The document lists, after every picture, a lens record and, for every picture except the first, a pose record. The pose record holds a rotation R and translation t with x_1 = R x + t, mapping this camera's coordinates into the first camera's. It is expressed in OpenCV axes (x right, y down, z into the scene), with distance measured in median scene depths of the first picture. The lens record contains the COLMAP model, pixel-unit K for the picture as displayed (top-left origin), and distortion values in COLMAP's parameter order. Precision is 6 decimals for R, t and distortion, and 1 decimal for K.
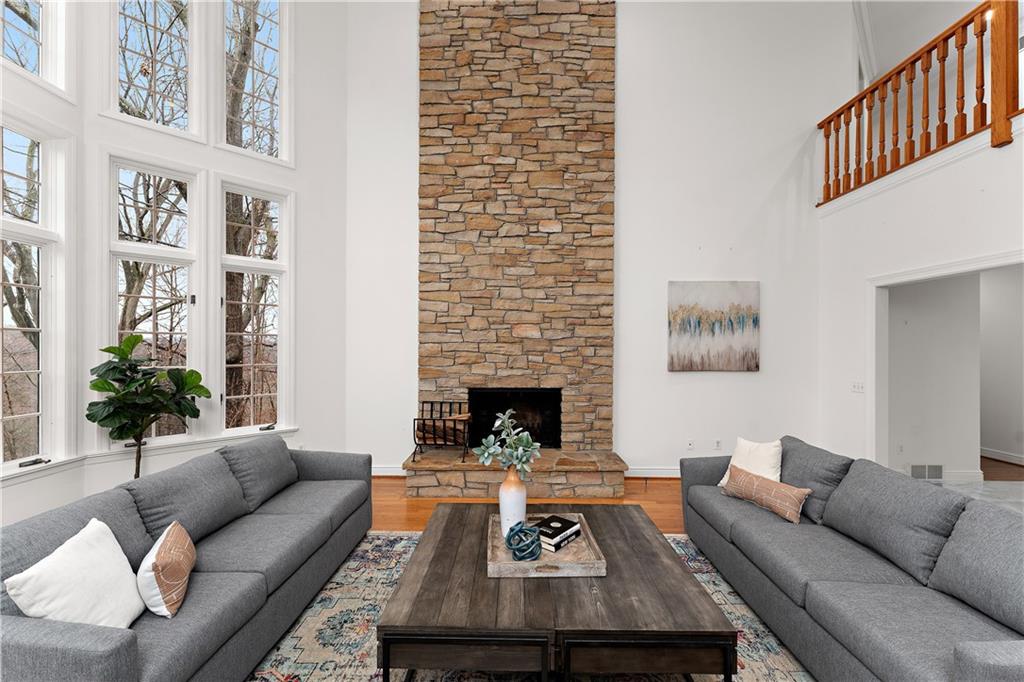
lens RADIAL K [[410.0, 0, 512.0], [0, 410.0, 341.0], [0, 0, 1]] dist [-0.001069, -0.000289]
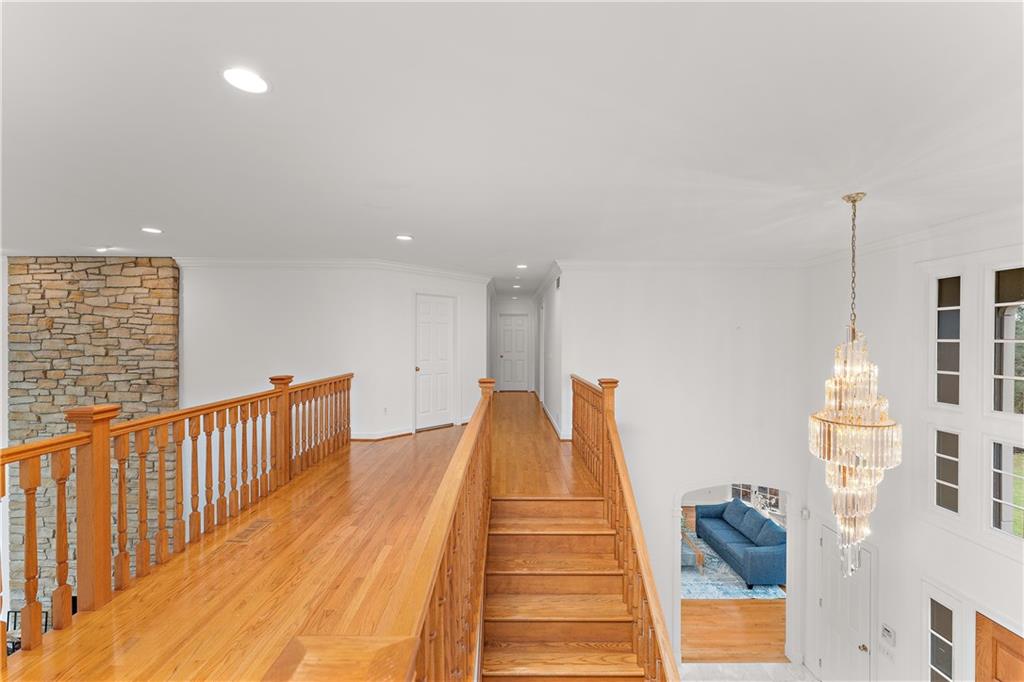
lens RADIAL K [[410.0, 0, 512.0], [0, 410.0, 341.0], [0, 0, 1]] dist [-0.001069, -0.000289]
pose [[0.999887, 0.002138, 0.014896, 1.230610], [-0.002276, 0.999955, 0.009256, -0.653762], [-0.014875, -0.009289, 0.999846, -0.217343]]
